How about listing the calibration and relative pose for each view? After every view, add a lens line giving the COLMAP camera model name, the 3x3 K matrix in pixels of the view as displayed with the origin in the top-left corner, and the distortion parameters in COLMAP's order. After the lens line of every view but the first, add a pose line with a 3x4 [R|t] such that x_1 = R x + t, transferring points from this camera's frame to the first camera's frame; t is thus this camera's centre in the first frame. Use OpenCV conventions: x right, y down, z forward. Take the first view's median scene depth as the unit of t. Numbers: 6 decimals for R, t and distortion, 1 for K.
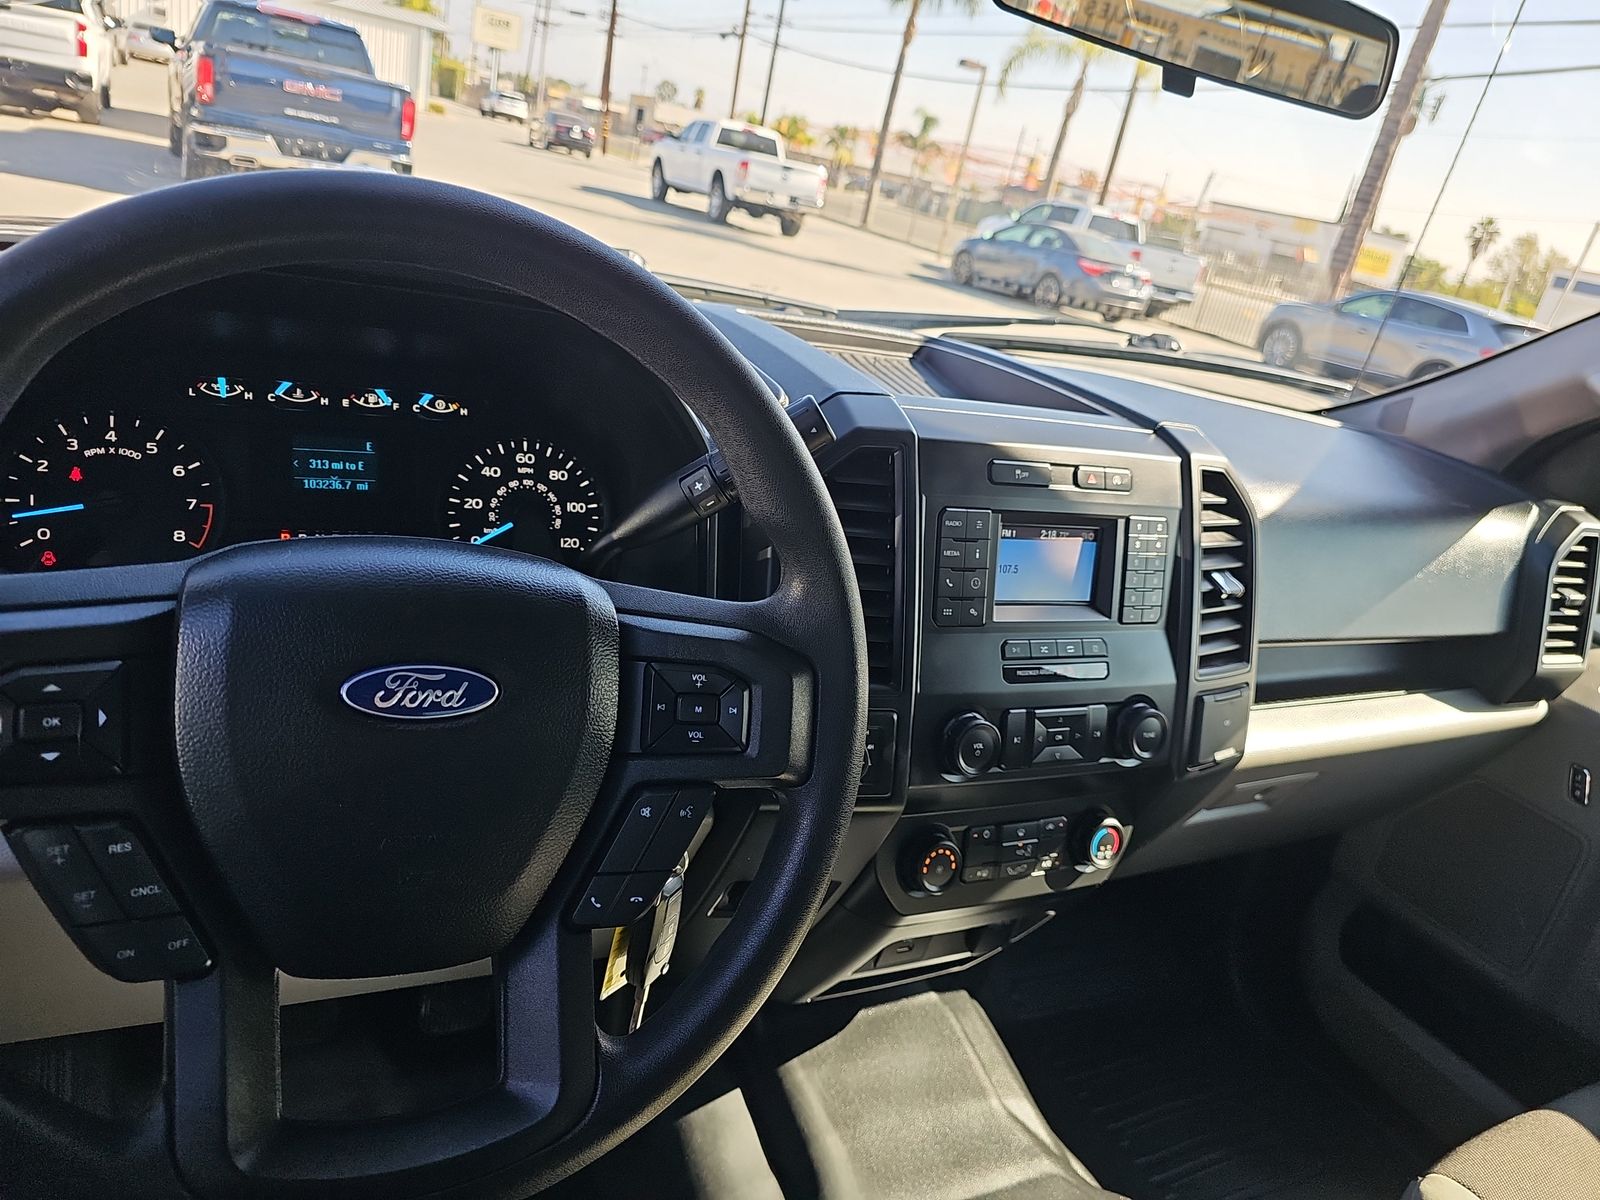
lens RADIAL K [[1049.5, 0, 791.9], [0, 1049.5, 598.5], [0, 0, 1]] dist [0.050436, -0.049064]
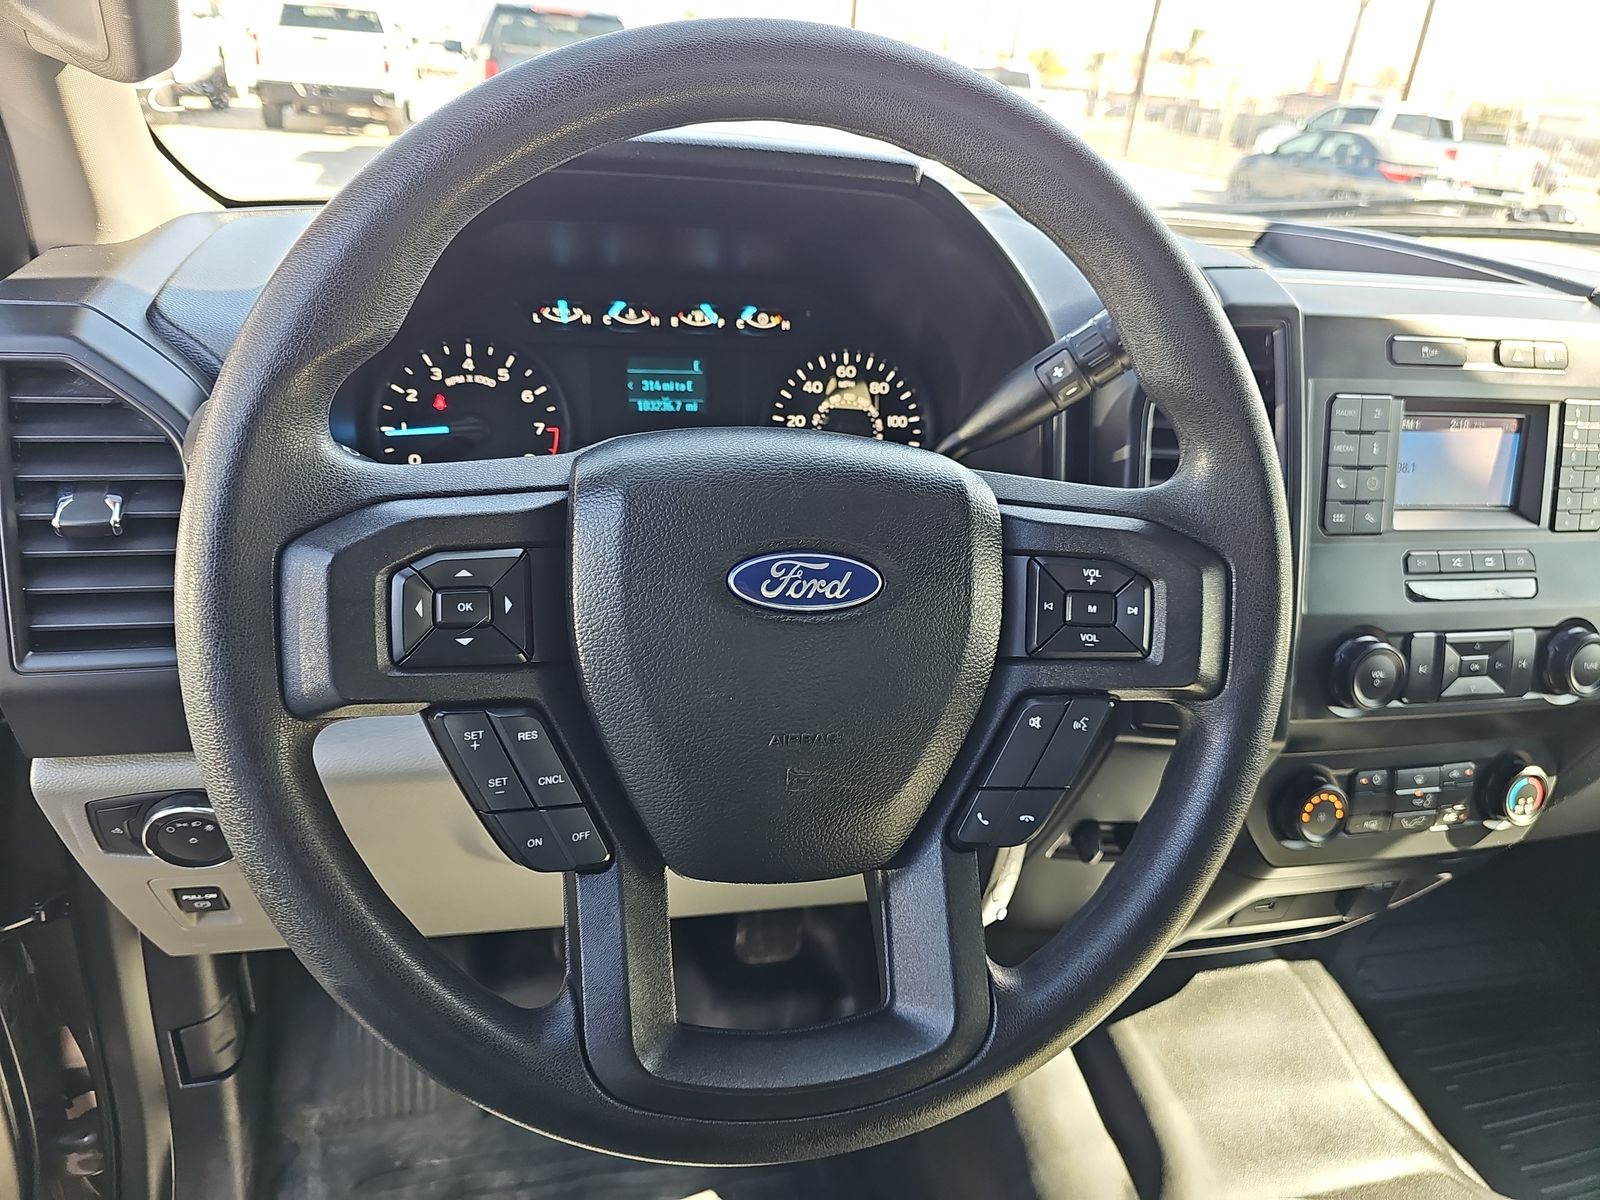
lens RADIAL K [[1049.5, 0, 788.1], [0, 1049.5, 595.7], [0, 0, 1]] dist [0.050436, -0.049064]
pose [[0.971920, -0.012518, -0.234978, -0.085142], [0.020234, 0.999331, 0.030455, 0.041387], [0.234440, -0.034354, 0.971523, 0.055215]]
